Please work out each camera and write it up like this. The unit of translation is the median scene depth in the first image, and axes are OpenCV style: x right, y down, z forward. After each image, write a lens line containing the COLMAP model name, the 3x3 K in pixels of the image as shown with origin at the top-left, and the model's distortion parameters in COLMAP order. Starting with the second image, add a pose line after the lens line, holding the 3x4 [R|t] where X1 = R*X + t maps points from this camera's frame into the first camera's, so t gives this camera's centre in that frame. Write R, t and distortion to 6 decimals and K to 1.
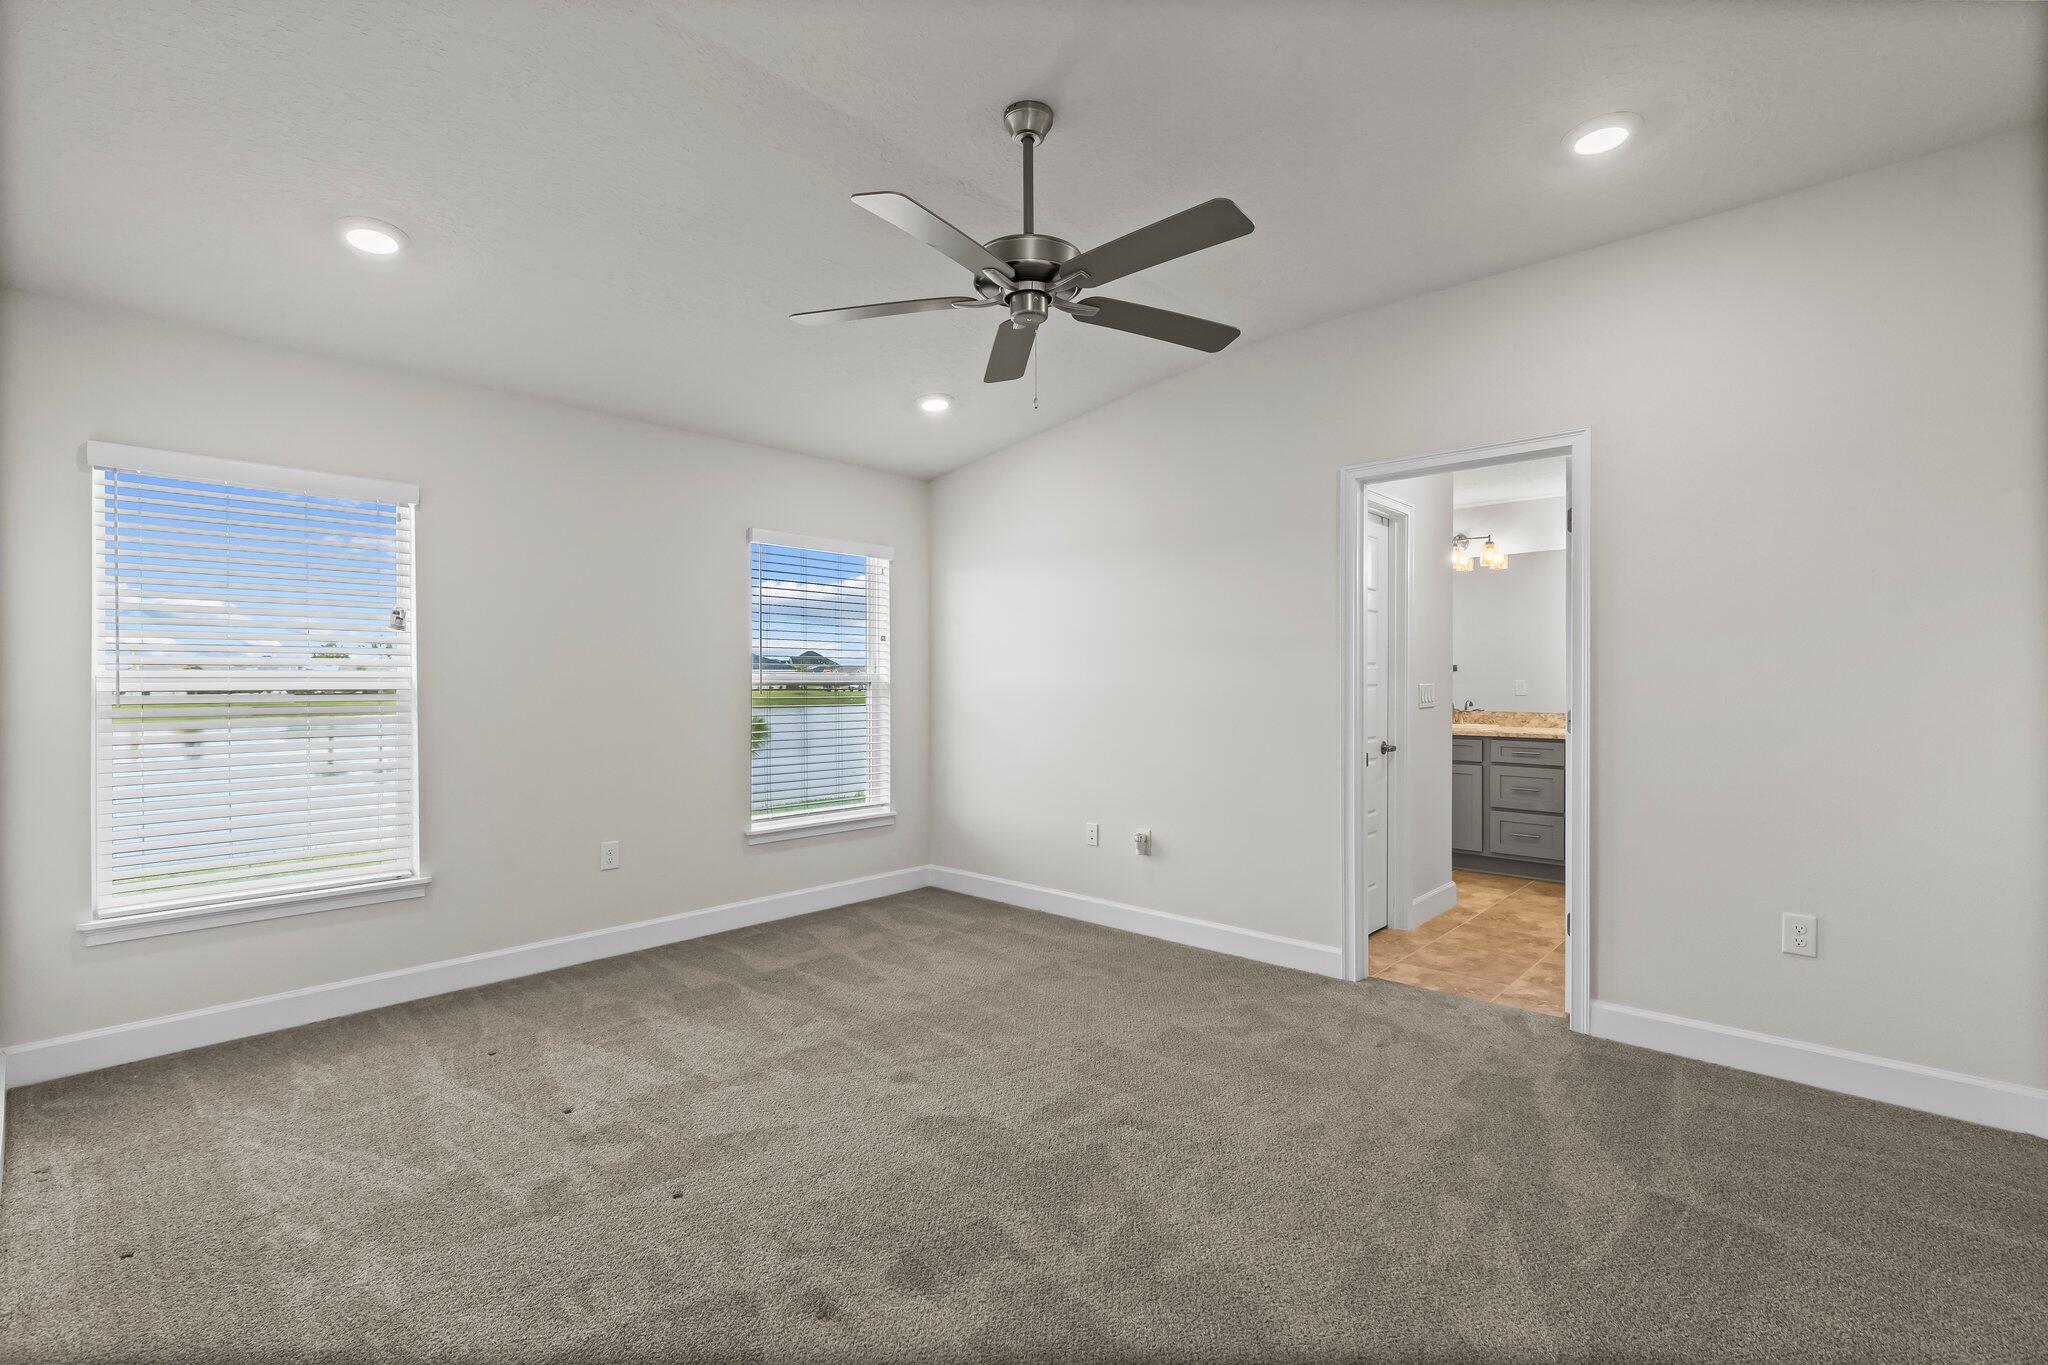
lens RADIAL K [[922.9, 0, 1025.2], [0, 922.9, 681.1], [0, 0, 1]] dist [0.000224, 0.000430]
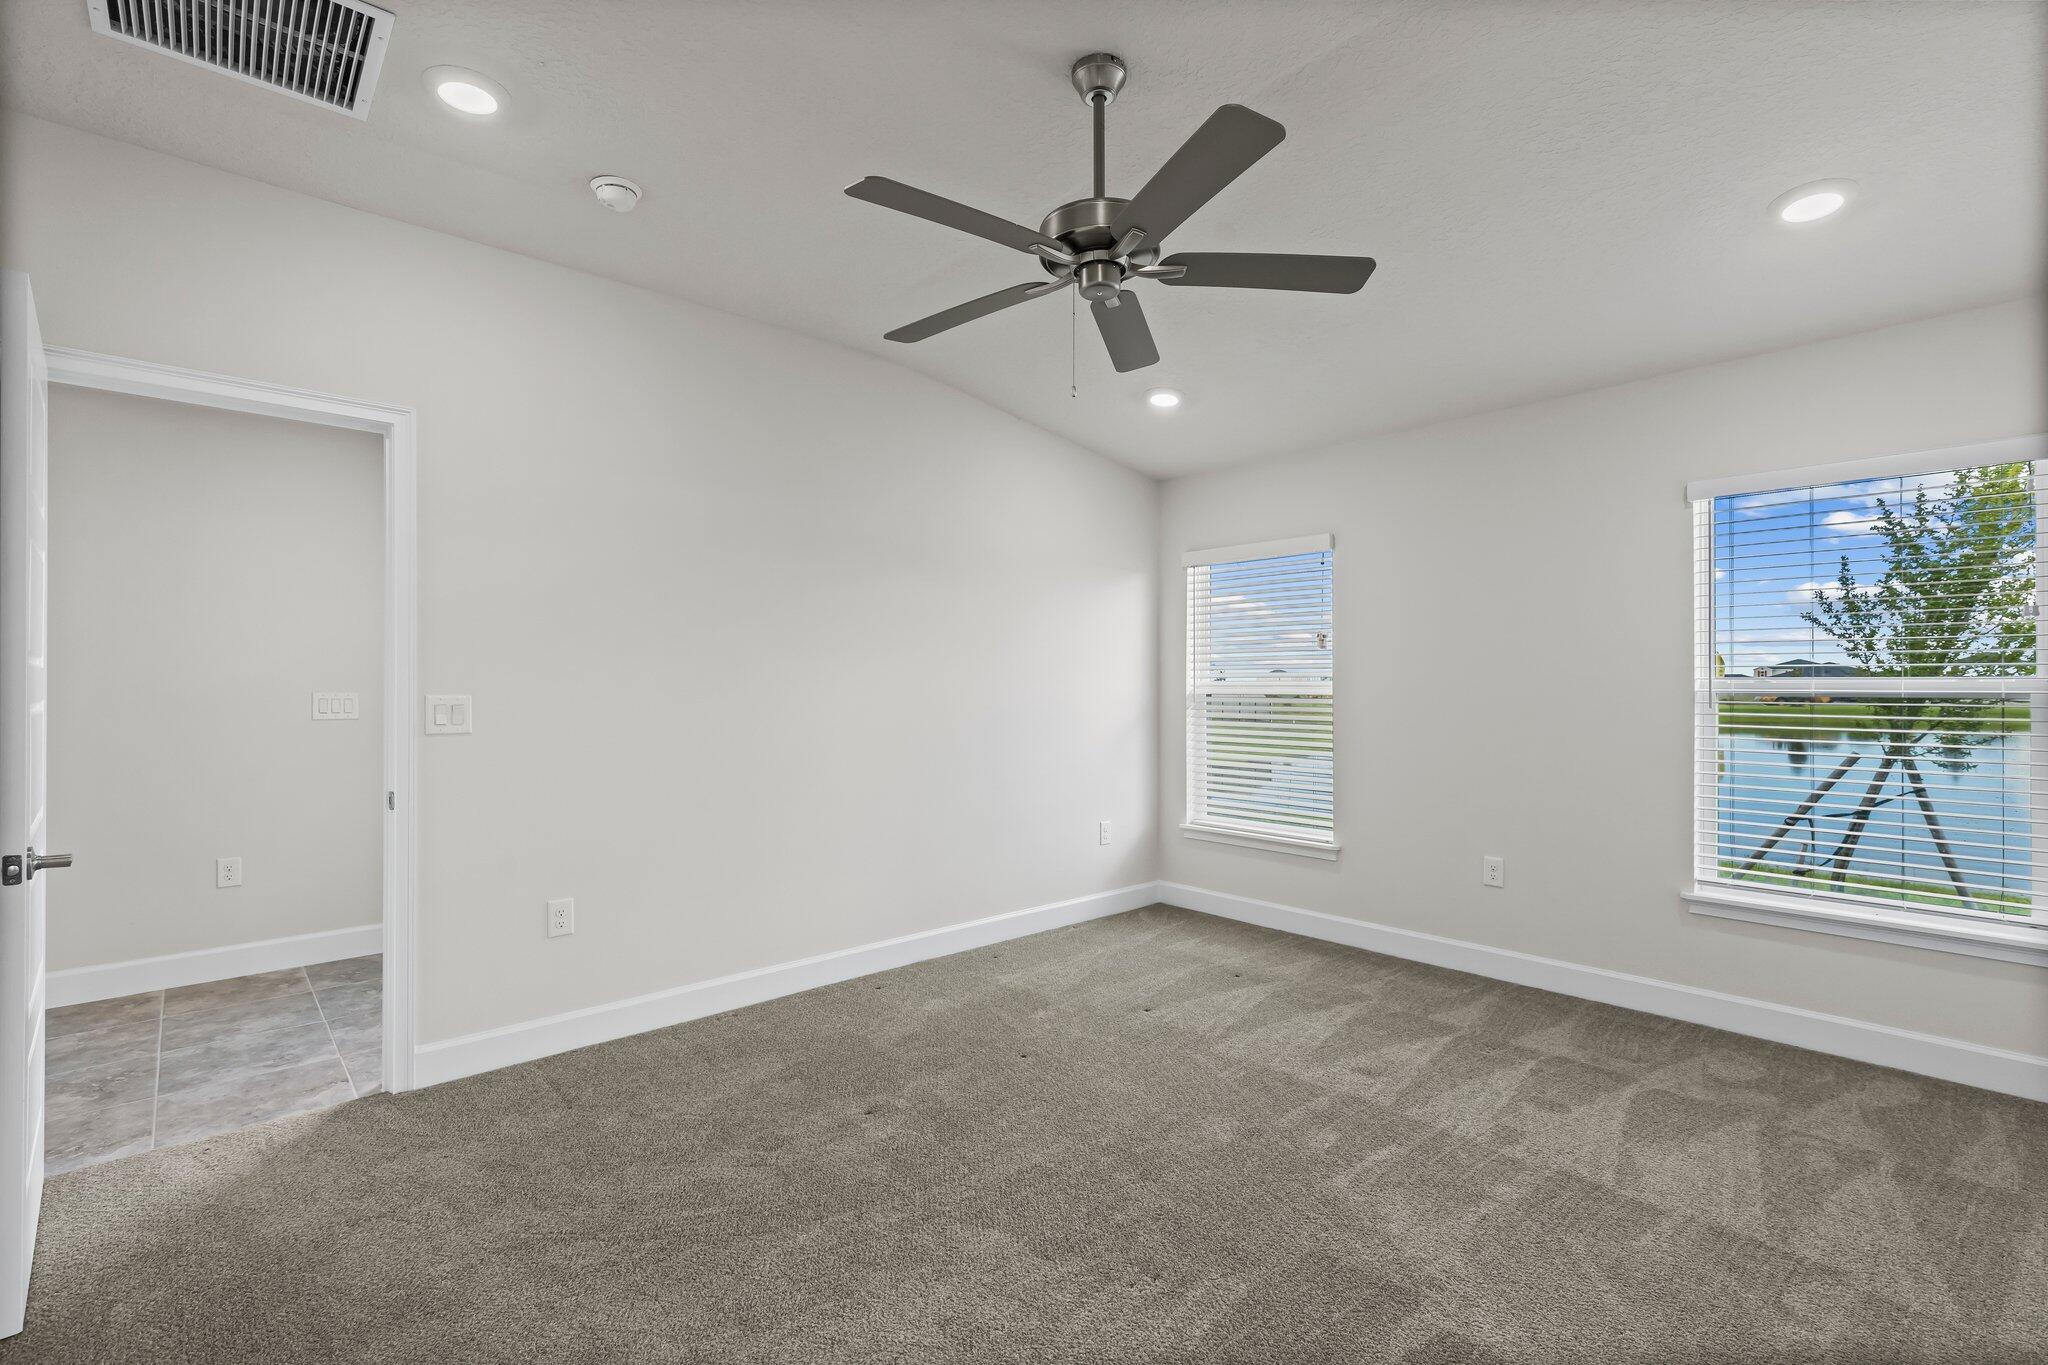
lens RADIAL K [[922.9, 0, 1026.0], [0, 922.9, 687.9], [0, 0, 1]] dist [0.000224, 0.000430]
pose [[-0.102827, 0.002057, -0.994697, 0.563792], [-0.000584, 0.999998, 0.002128, -0.002792], [0.994699, 0.000799, -0.102825, 0.635244]]
